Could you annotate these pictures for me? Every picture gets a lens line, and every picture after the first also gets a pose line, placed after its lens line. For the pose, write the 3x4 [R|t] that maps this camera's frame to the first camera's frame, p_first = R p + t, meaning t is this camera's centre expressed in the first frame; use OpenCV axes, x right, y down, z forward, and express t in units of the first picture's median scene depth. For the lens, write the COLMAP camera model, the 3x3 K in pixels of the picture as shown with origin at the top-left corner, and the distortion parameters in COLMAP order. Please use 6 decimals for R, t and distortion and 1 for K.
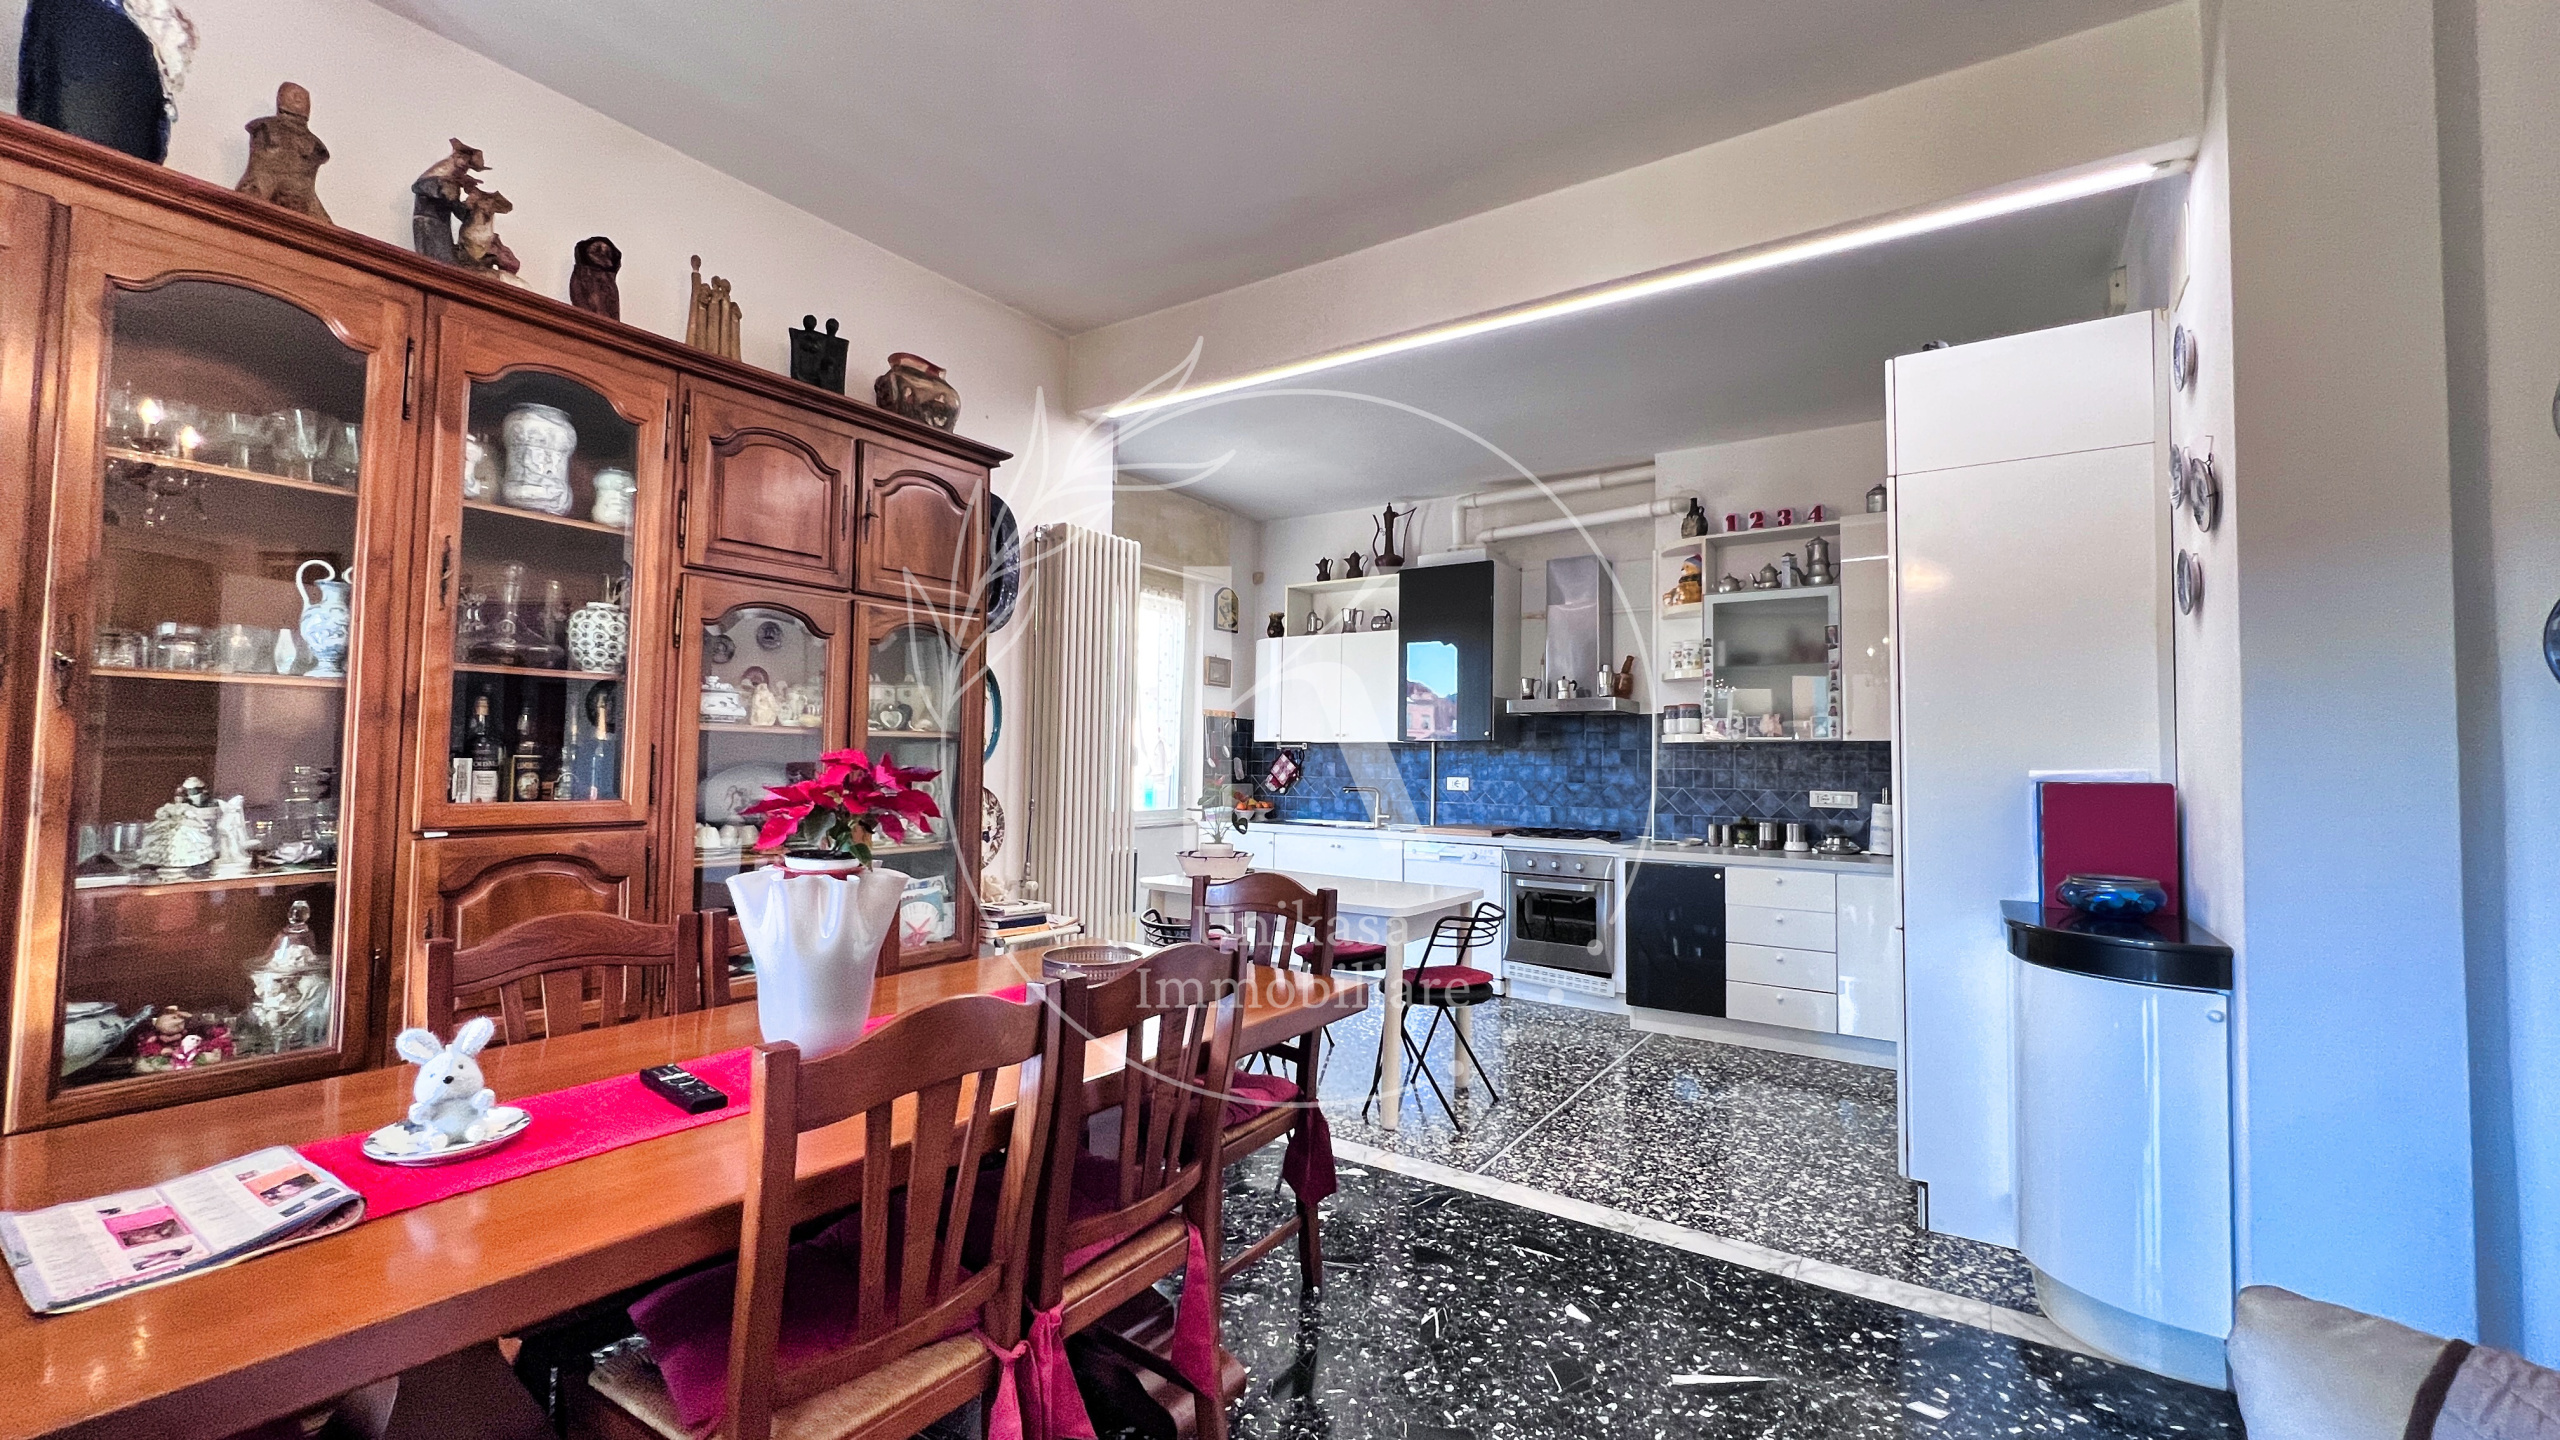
lens RADIAL K [[1025.7, 0, 1275.4], [0, 1025.7, 717.1], [0, 0, 1]] dist [-0.004063, 0.001156]
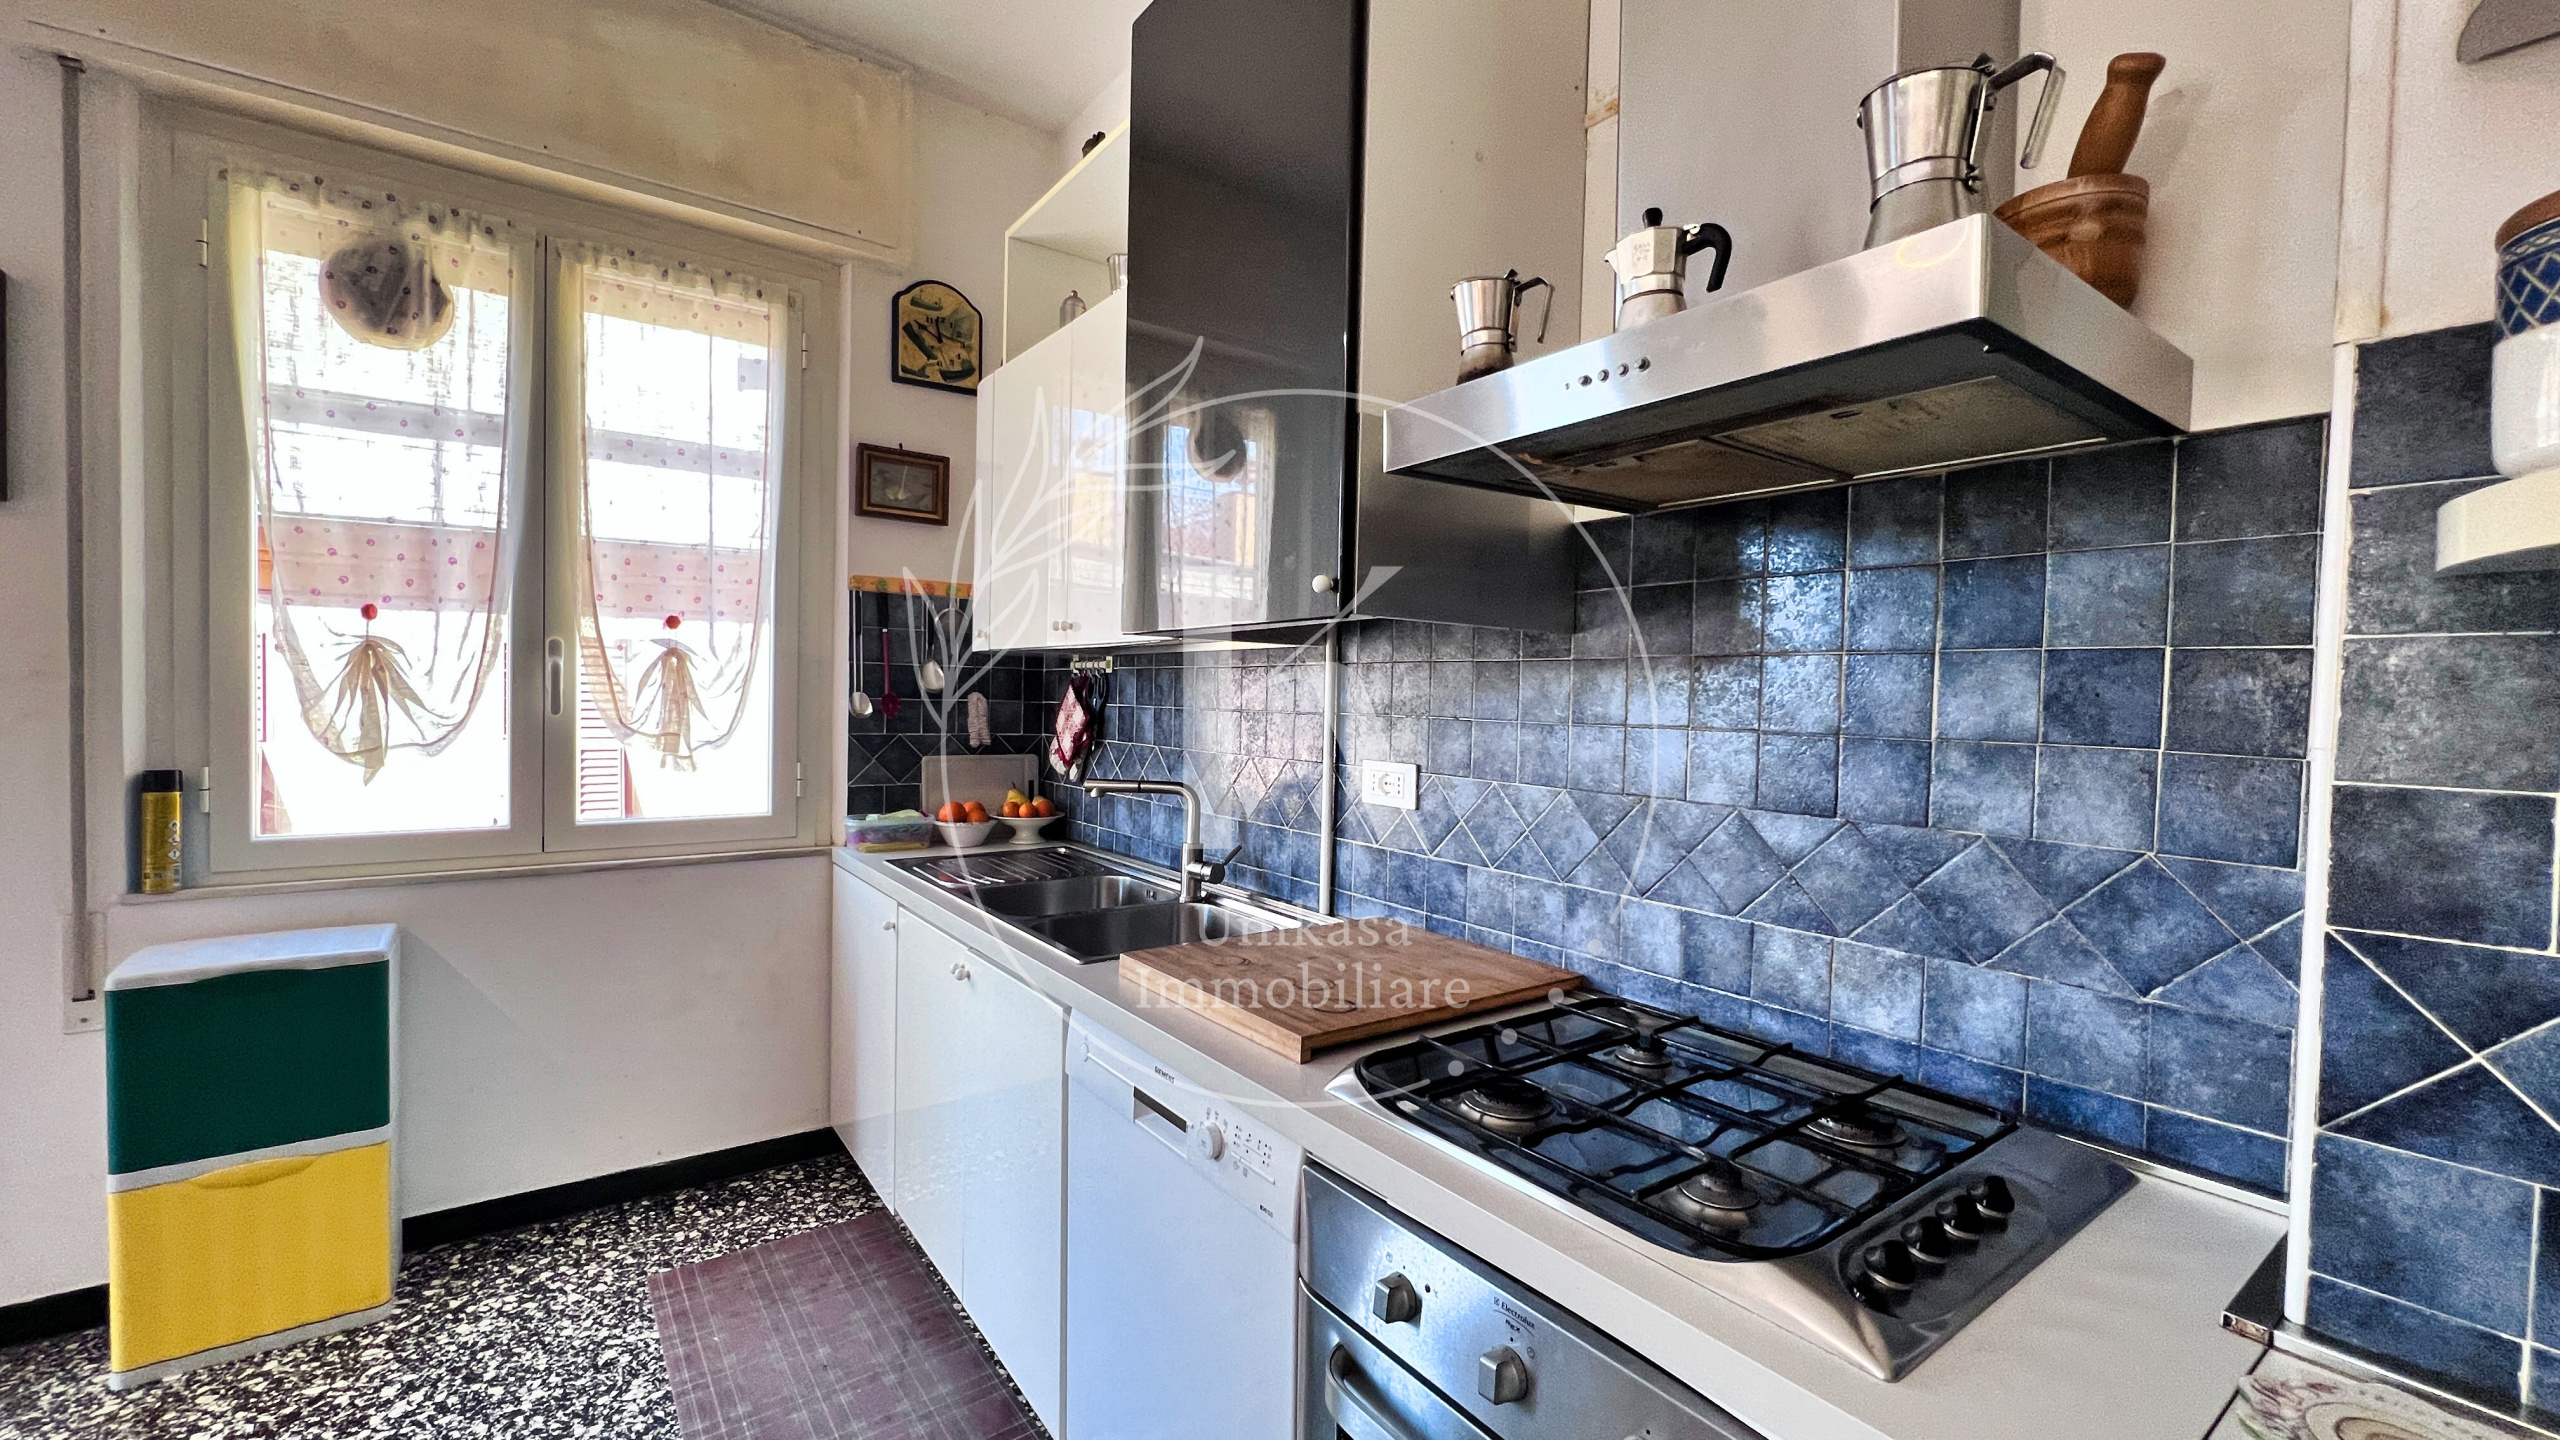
lens RADIAL K [[1025.7, 0, 1276.0], [0, 1025.7, 719.0], [0, 0, 1]] dist [-0.004063, 0.001156]
pose [[0.938684, 0.012160, -0.344563, 0.367921], [0.008415, 0.998272, 0.058155, 0.043355], [0.344675, -0.057488, 0.936960, 1.061445]]
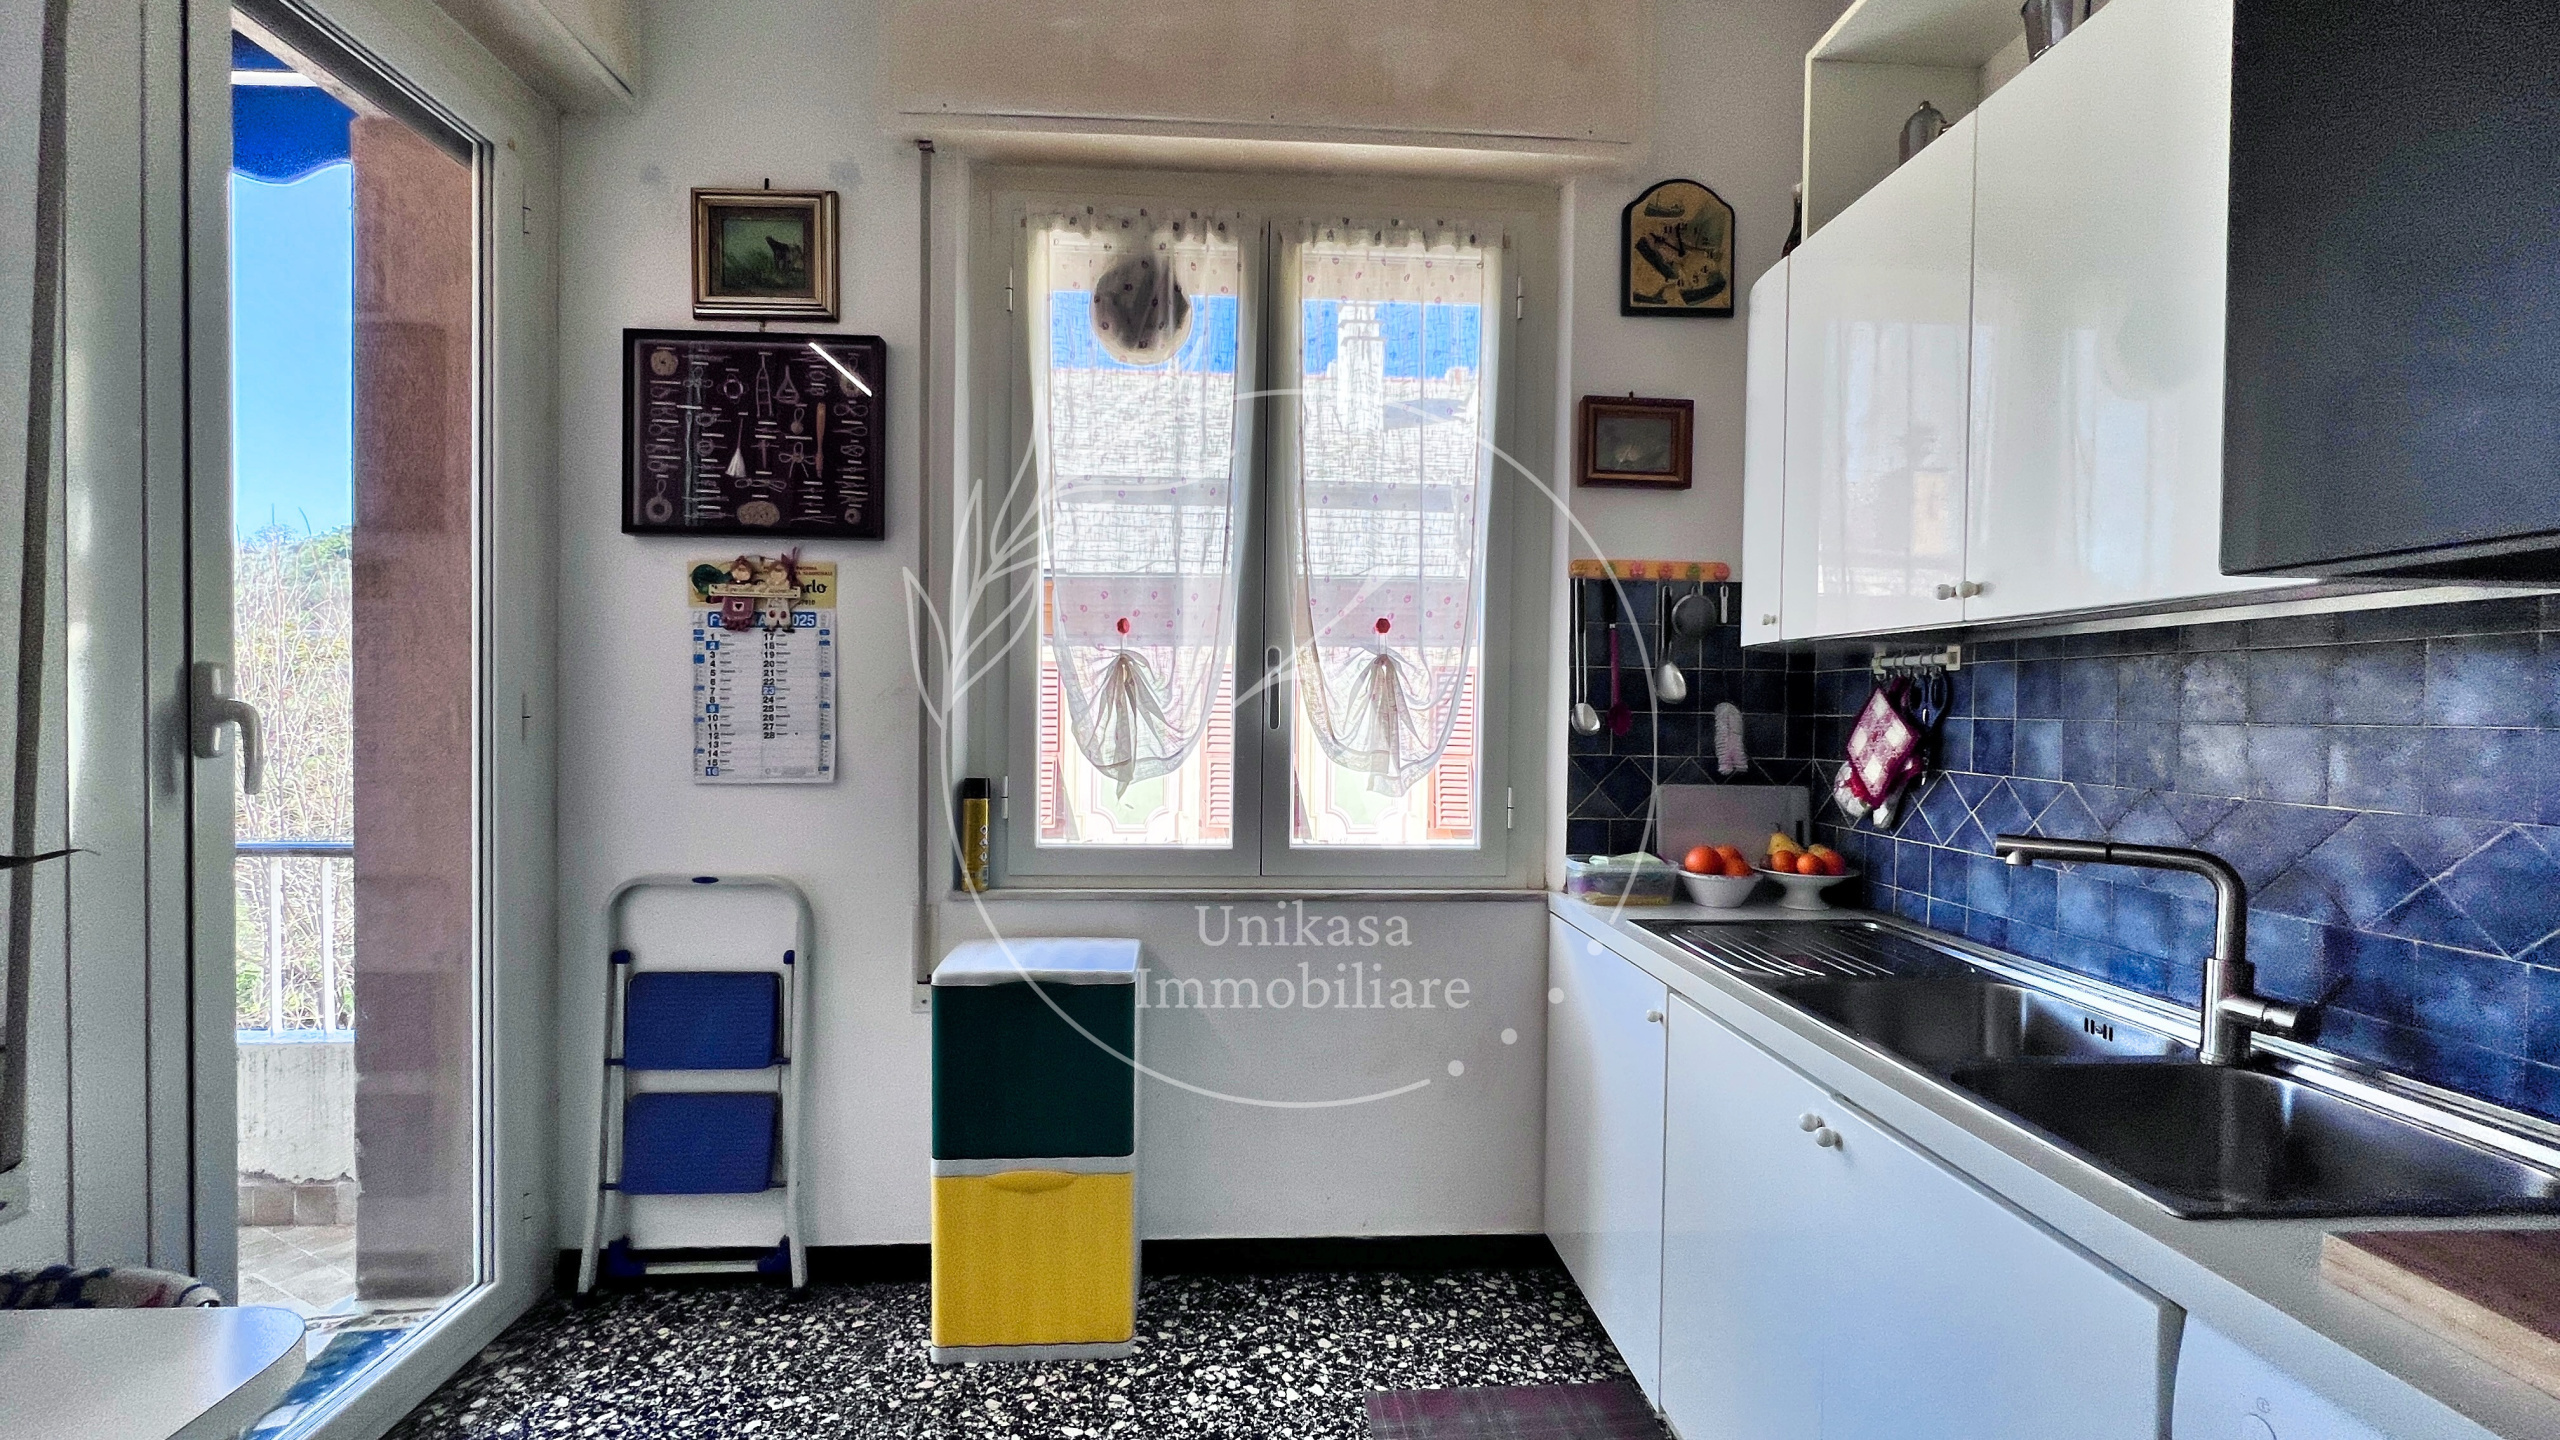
lens RADIAL K [[1025.7, 0, 1277.7], [0, 1025.7, 718.5], [0, 0, 1]] dist [-0.004063, 0.001156]
pose [[0.602925, 0.003215, -0.797792, 0.220733], [0.030249, 0.999181, 0.026887, 0.050963], [0.797224, -0.040343, 0.602334, 1.138723]]
